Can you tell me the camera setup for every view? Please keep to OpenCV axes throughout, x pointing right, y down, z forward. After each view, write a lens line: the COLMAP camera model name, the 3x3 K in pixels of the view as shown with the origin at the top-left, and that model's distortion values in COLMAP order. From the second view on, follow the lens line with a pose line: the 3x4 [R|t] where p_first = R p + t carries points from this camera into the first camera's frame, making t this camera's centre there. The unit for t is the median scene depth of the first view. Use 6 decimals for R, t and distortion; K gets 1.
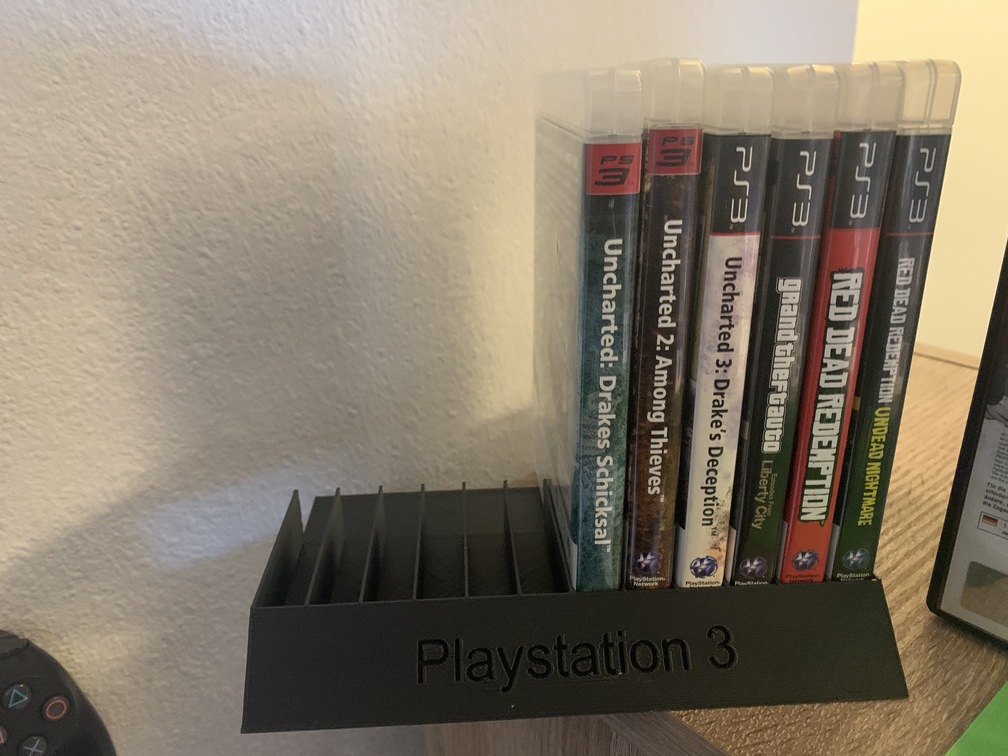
lens RADIAL K [[785.8, 0, 505.5], [0, 785.8, 373.3], [0, 0, 1]] dist [0.013047, -0.008633]
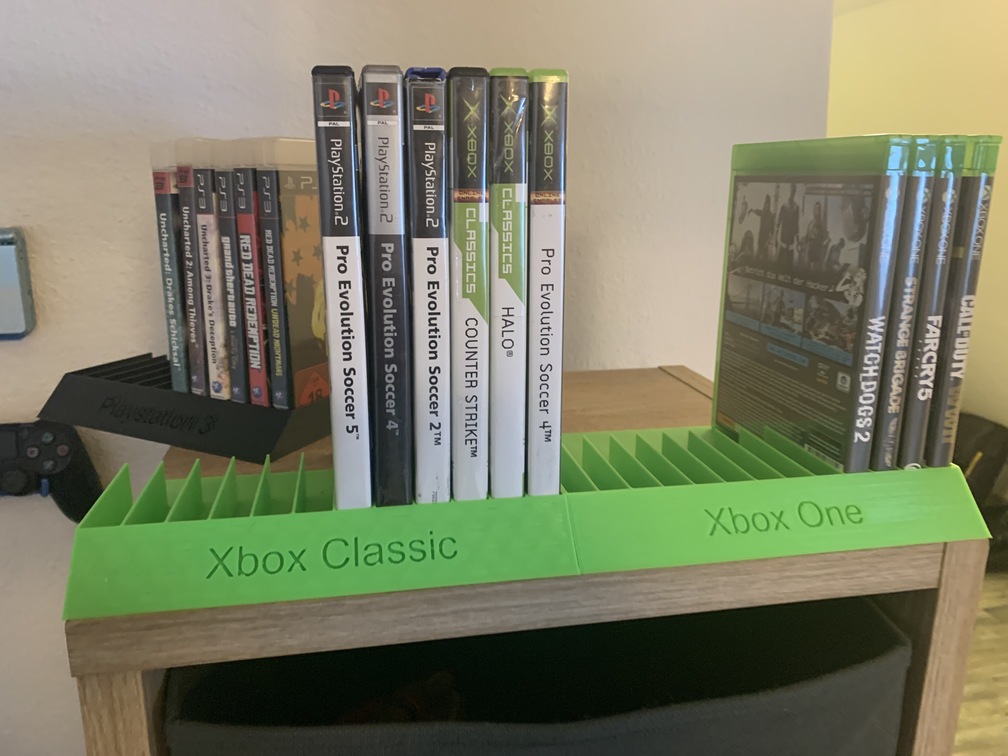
lens RADIAL K [[785.8, 0, 502.1], [0, 785.8, 378.2], [0, 0, 1]] dist [0.013047, -0.008633]
pose [[0.880320, 0.138019, -0.453859, 1.919199], [-0.186329, 0.980449, -0.063254, 0.234876], [0.436255, 0.140251, 0.888826, -0.476043]]
